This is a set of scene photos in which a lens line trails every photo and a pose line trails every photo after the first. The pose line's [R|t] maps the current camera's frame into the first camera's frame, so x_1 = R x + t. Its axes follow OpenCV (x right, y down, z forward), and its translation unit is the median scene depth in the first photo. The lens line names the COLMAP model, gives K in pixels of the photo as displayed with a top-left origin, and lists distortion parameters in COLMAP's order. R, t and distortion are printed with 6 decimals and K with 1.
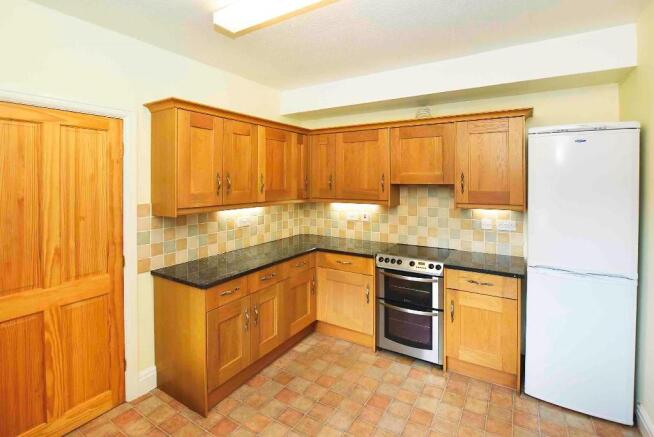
lens RADIAL K [[315.7, 0, 327.5], [0, 315.7, 180.4], [0, 0, 1]] dist [-0.001630, -0.000193]
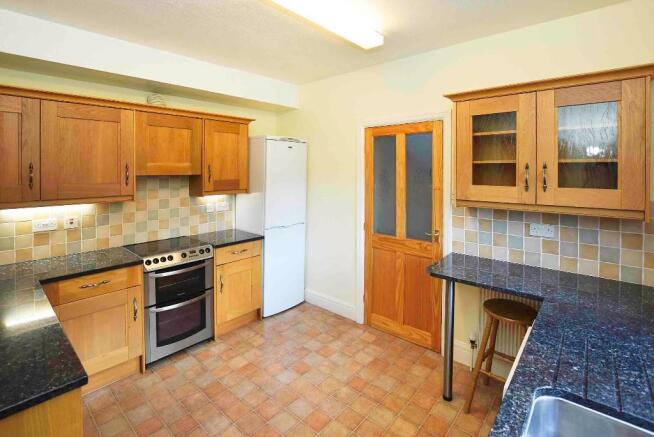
lens RADIAL K [[316.5, 0, 327.2], [0, 316.5, 170.4], [0, 0, 1]] dist [-0.001078, -0.000337]
pose [[0.179997, -0.002040, 0.983665, -0.594429], [0.005225, 0.999986, 0.001118, -0.001133], [-0.983653, 0.004938, 0.180005, 0.355245]]
